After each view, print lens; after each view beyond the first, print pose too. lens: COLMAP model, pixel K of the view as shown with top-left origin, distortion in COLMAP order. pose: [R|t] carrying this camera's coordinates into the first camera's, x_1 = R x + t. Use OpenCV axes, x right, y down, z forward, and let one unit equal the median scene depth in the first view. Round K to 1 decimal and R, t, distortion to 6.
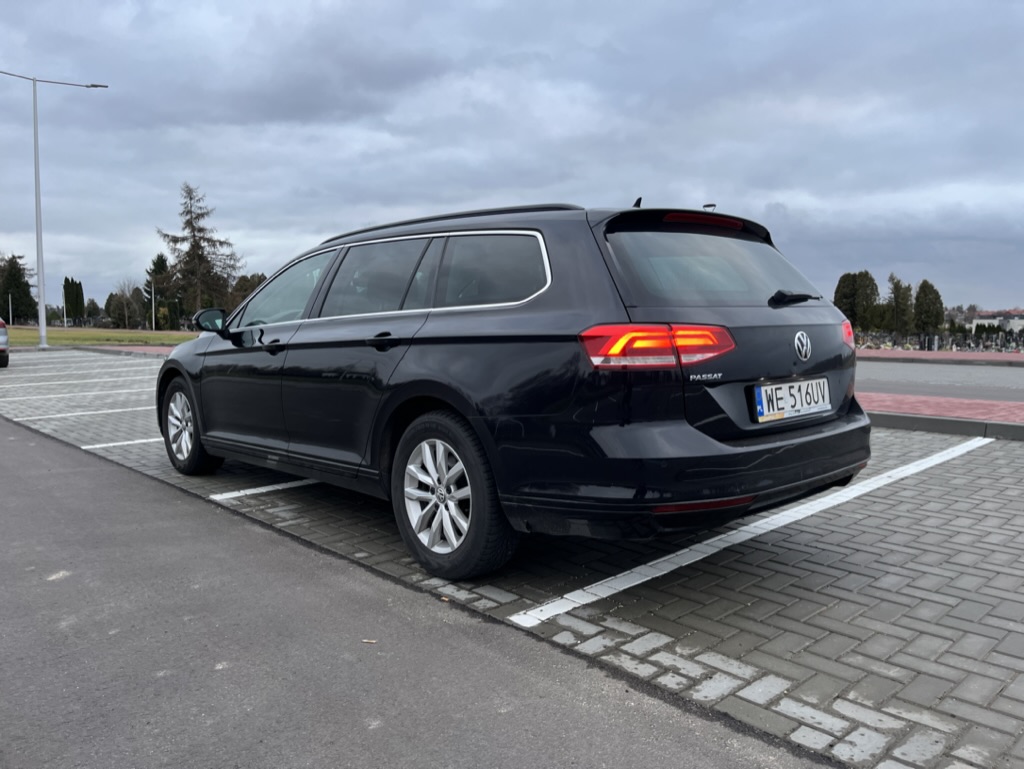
lens RADIAL K [[789.8, 0, 514.7], [0, 789.8, 376.8], [0, 0, 1]] dist [0.002727, -0.005317]
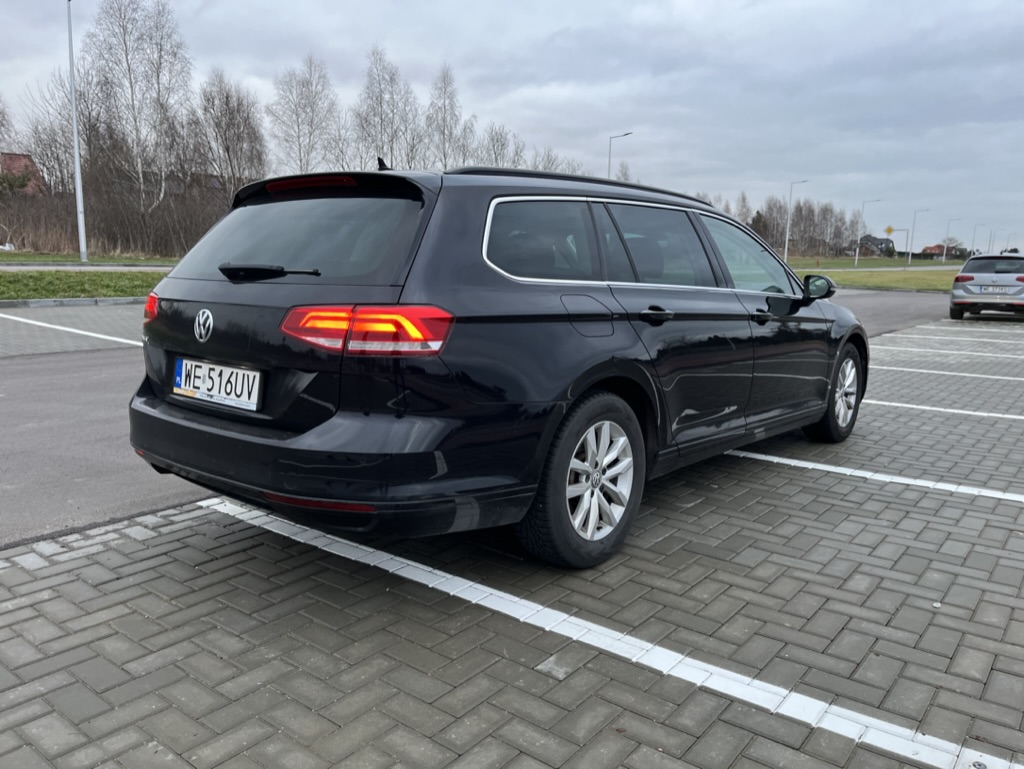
lens RADIAL K [[789.8, 0, 514.7], [0, 789.8, 376.8], [0, 0, 1]] dist [0.002727, -0.005317]
pose [[0.146210, 0.158532, -0.976468, 1.339827], [-0.090184, 0.985102, 0.146430, -0.148727], [0.985134, 0.066652, 0.158329, 1.240743]]
